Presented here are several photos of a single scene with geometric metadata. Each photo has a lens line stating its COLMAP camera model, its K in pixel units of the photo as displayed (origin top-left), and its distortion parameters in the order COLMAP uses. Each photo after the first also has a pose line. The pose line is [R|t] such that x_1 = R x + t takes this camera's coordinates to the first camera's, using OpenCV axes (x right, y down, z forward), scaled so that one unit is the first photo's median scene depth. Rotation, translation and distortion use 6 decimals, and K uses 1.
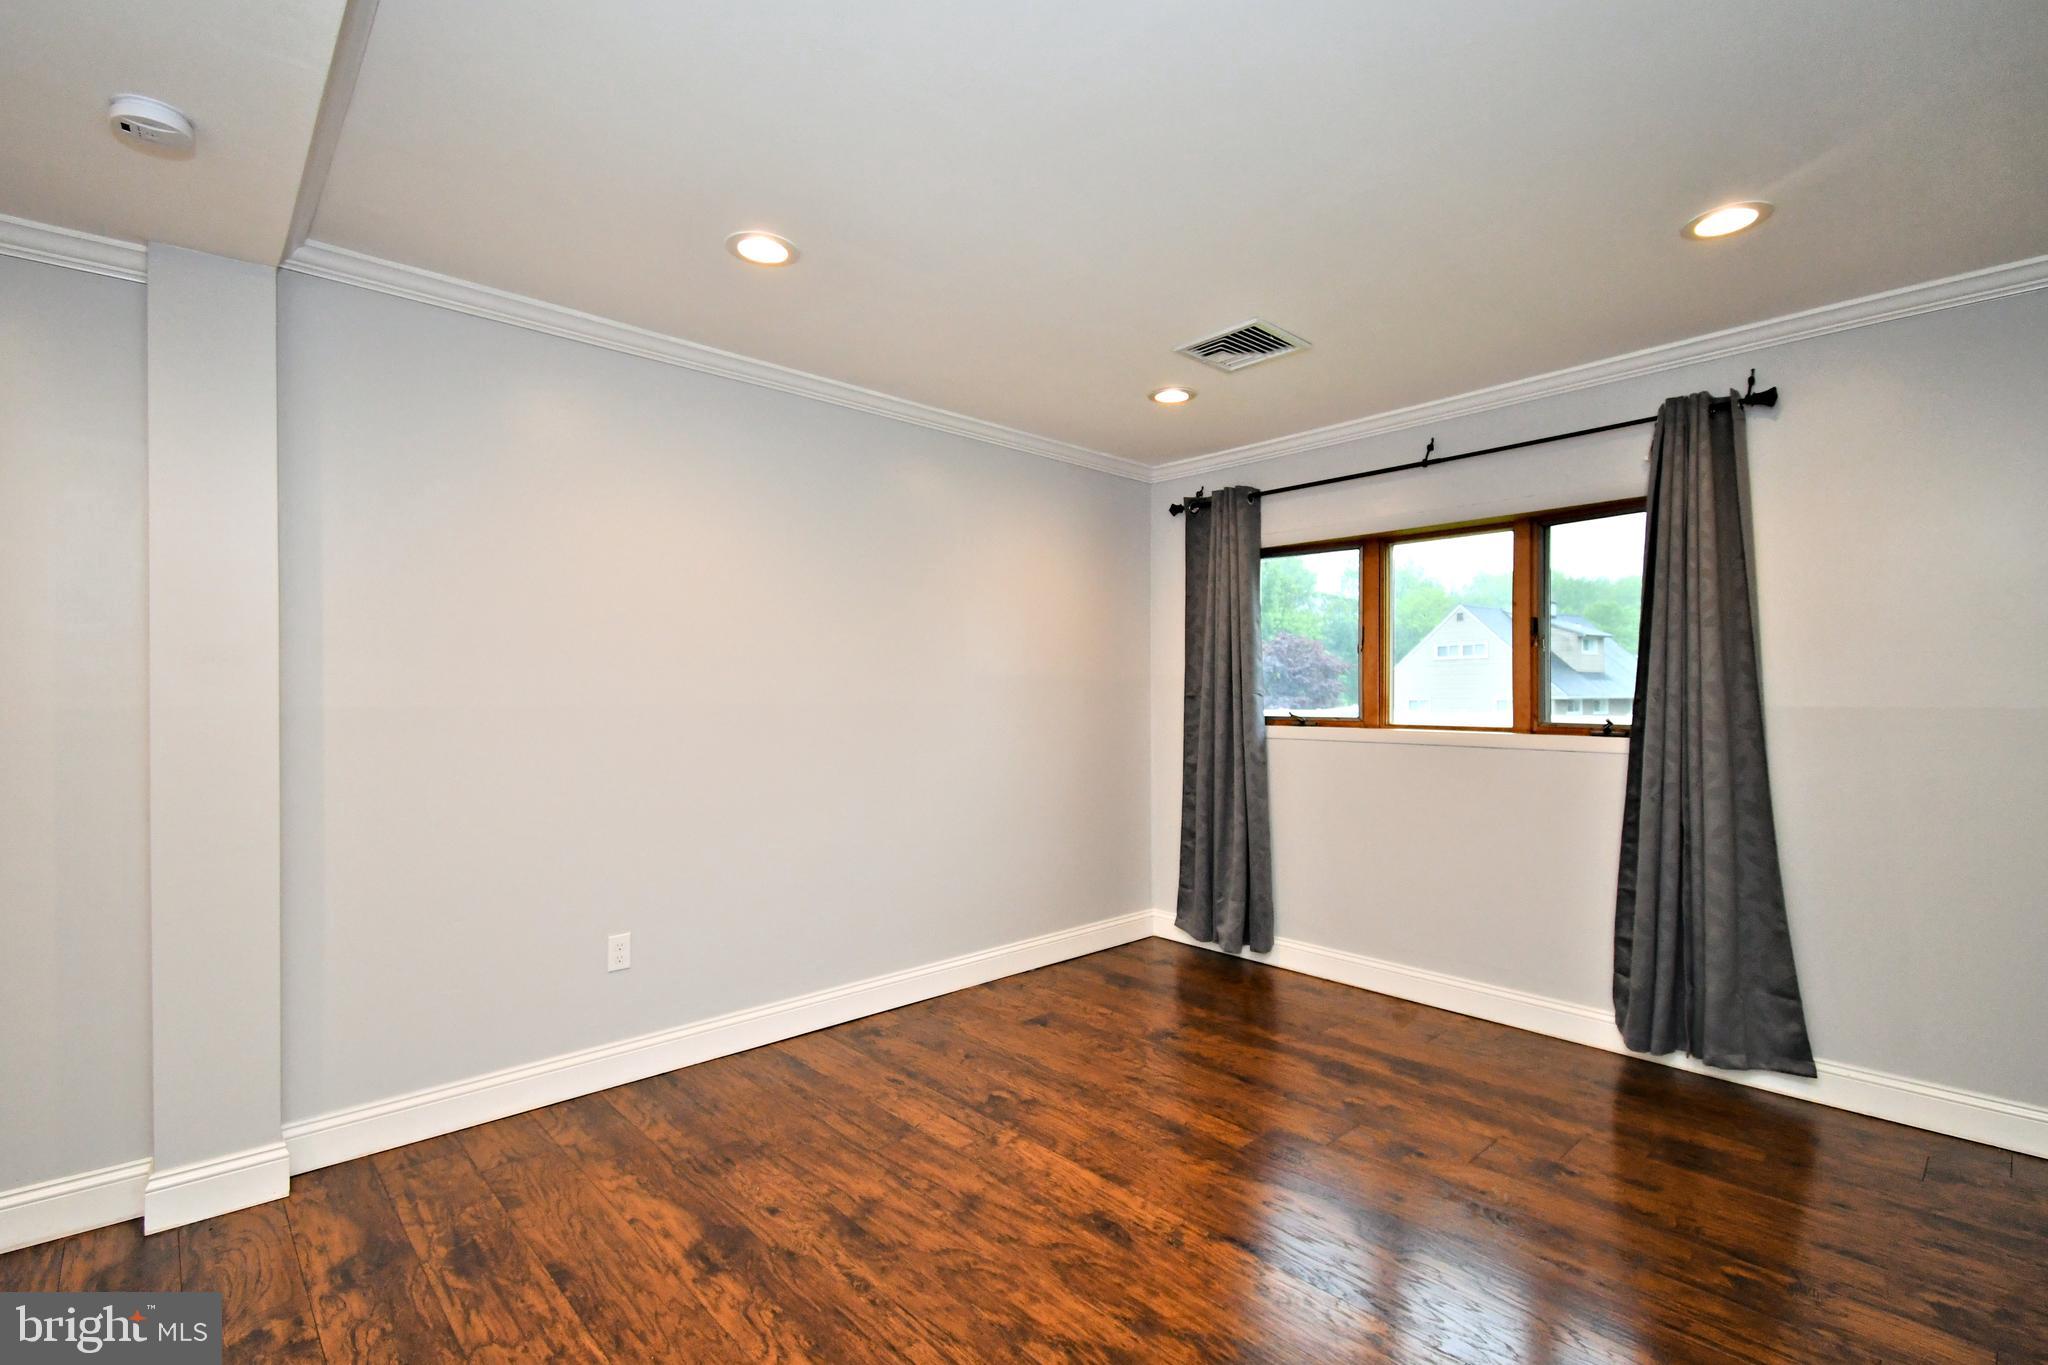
lens RADIAL K [[911.9, 0, 1016.1], [0, 911.9, 717.1], [0, 0, 1]] dist [0.012322, -0.000276]
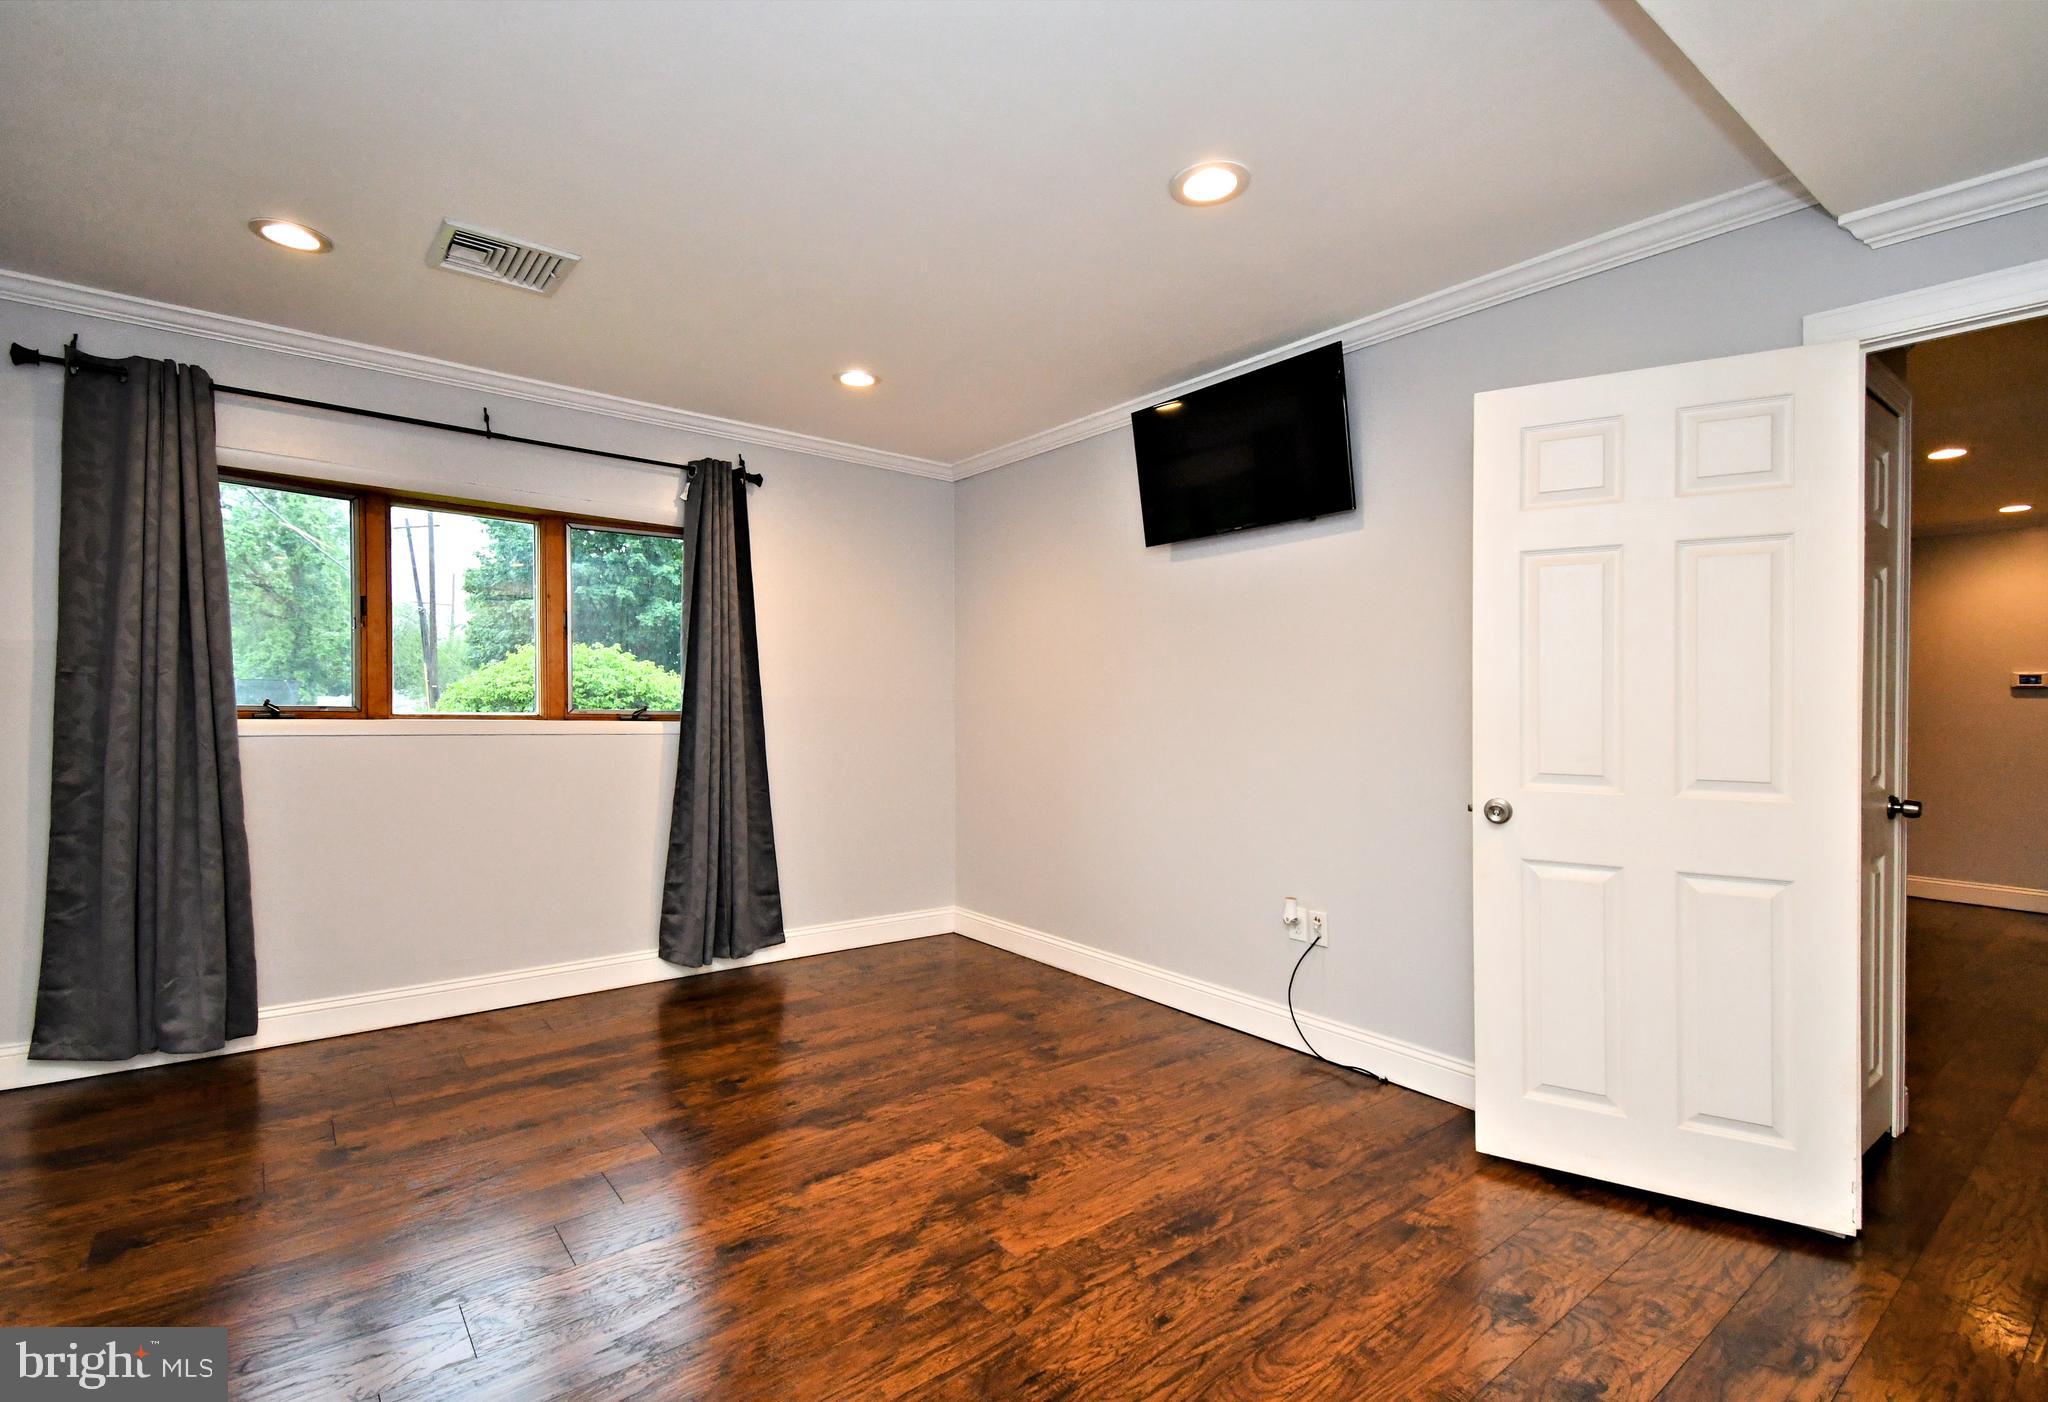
lens RADIAL K [[952.5, 0, 1018.7], [0, 952.5, 713.9], [0, 0, 1]] dist [0.034999, -0.001143]
pose [[0.080061, -0.010337, 0.996736, -0.635321], [0.009336, 0.999910, 0.009620, 0.006075], [-0.996746, 0.008535, 0.080150, 0.477596]]
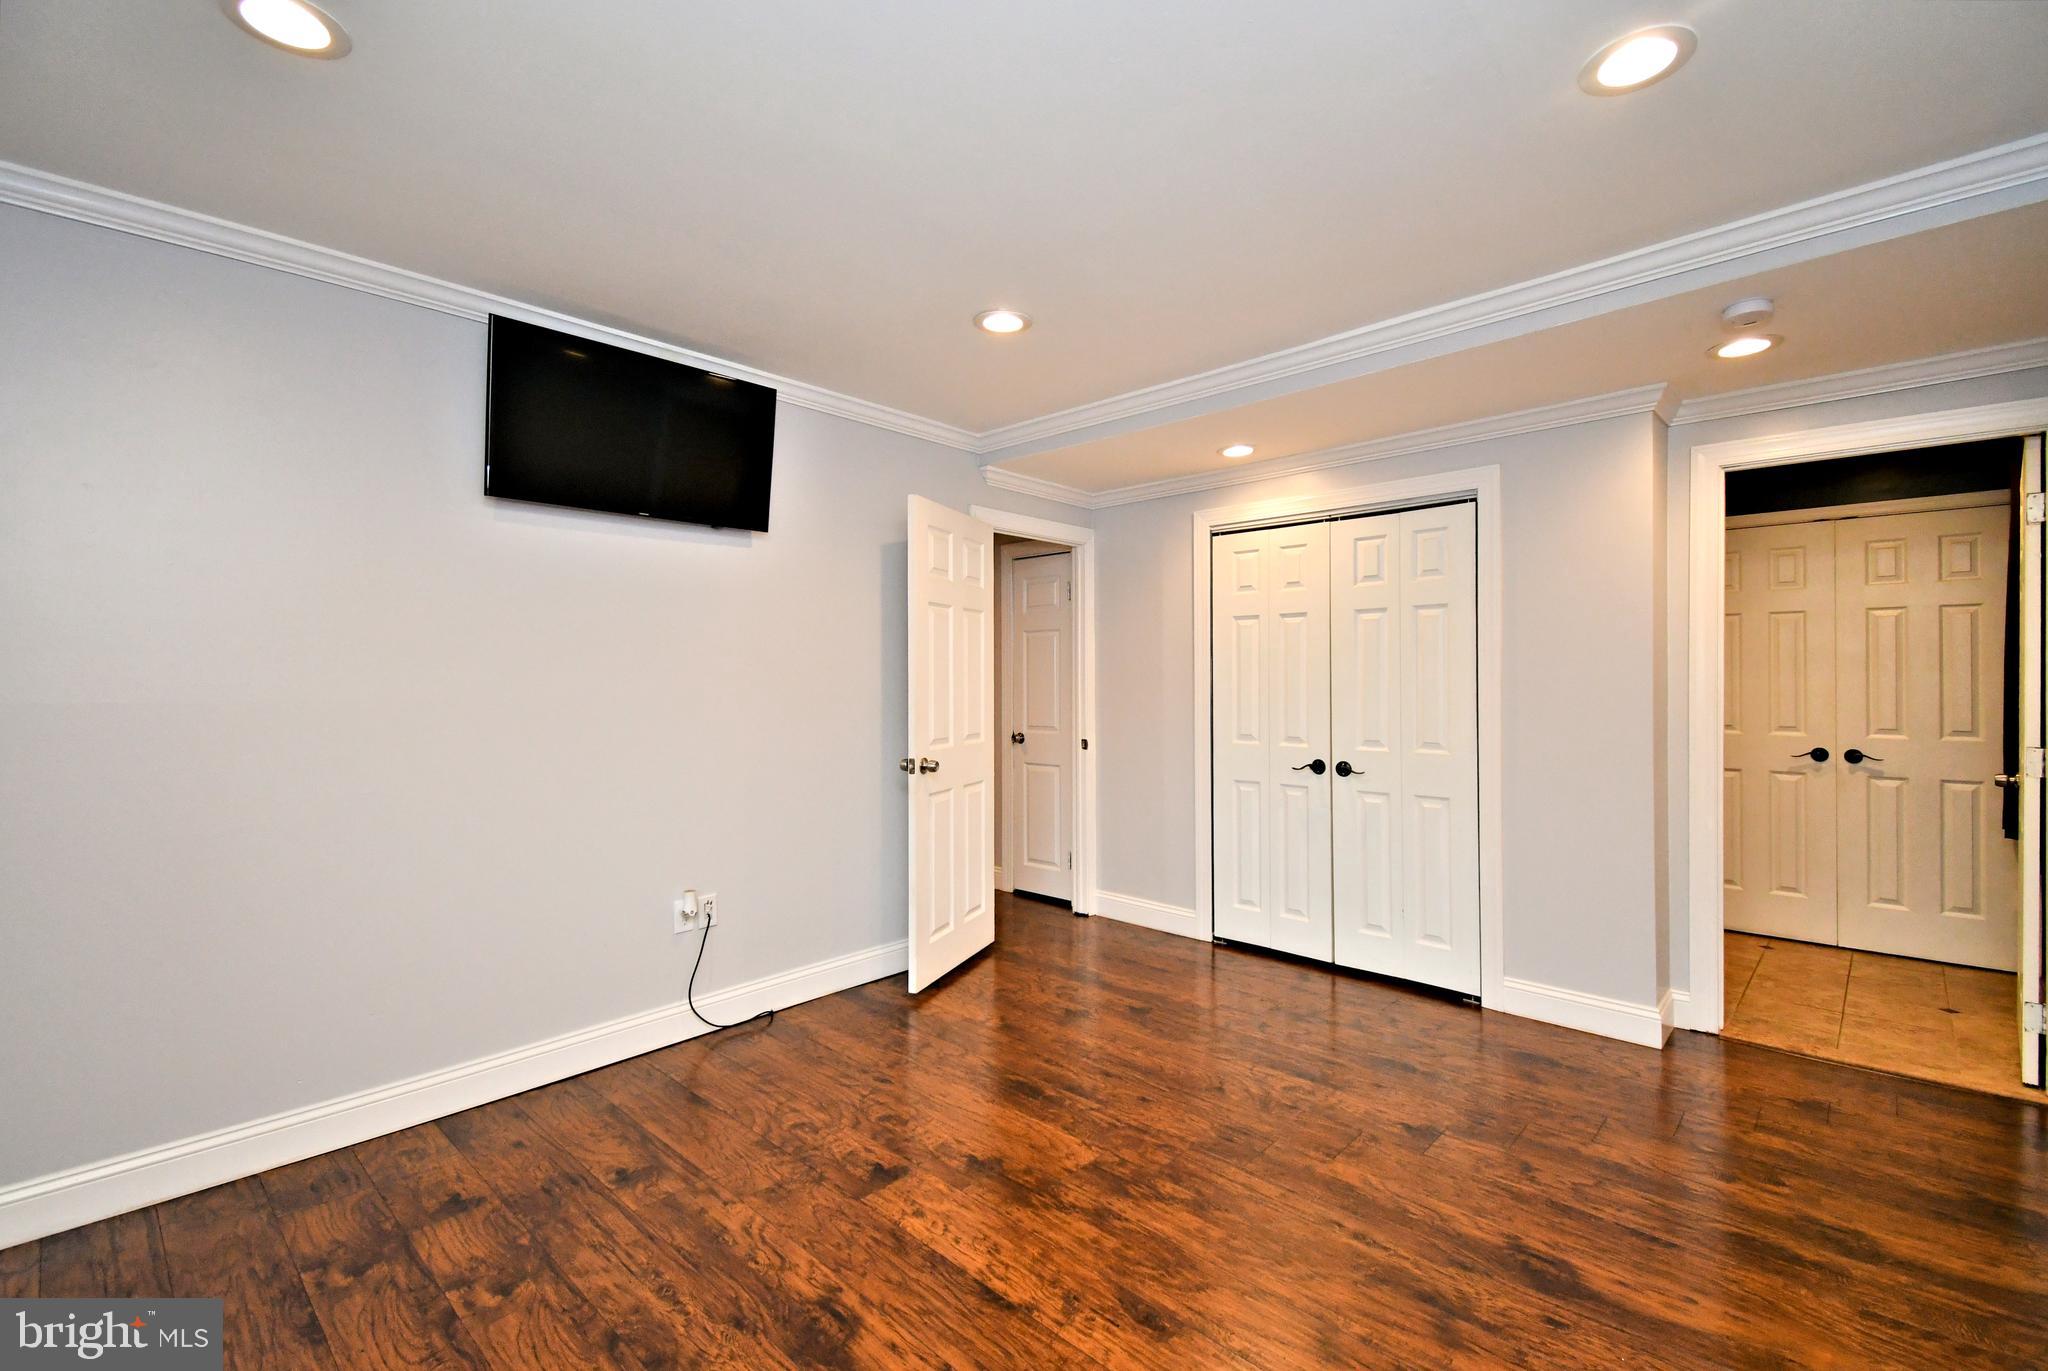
lens RADIAL K [[882.9, 0, 1017.8], [0, 882.9, 666.2], [0, 0, 1]] dist [0.022482, -0.000295]
pose [[-0.998165, -0.002178, -0.060513, 0.203438], [-0.002496, 0.999984, 0.005168, -0.040864], [0.060501, 0.005309, -0.998154, 1.358017]]
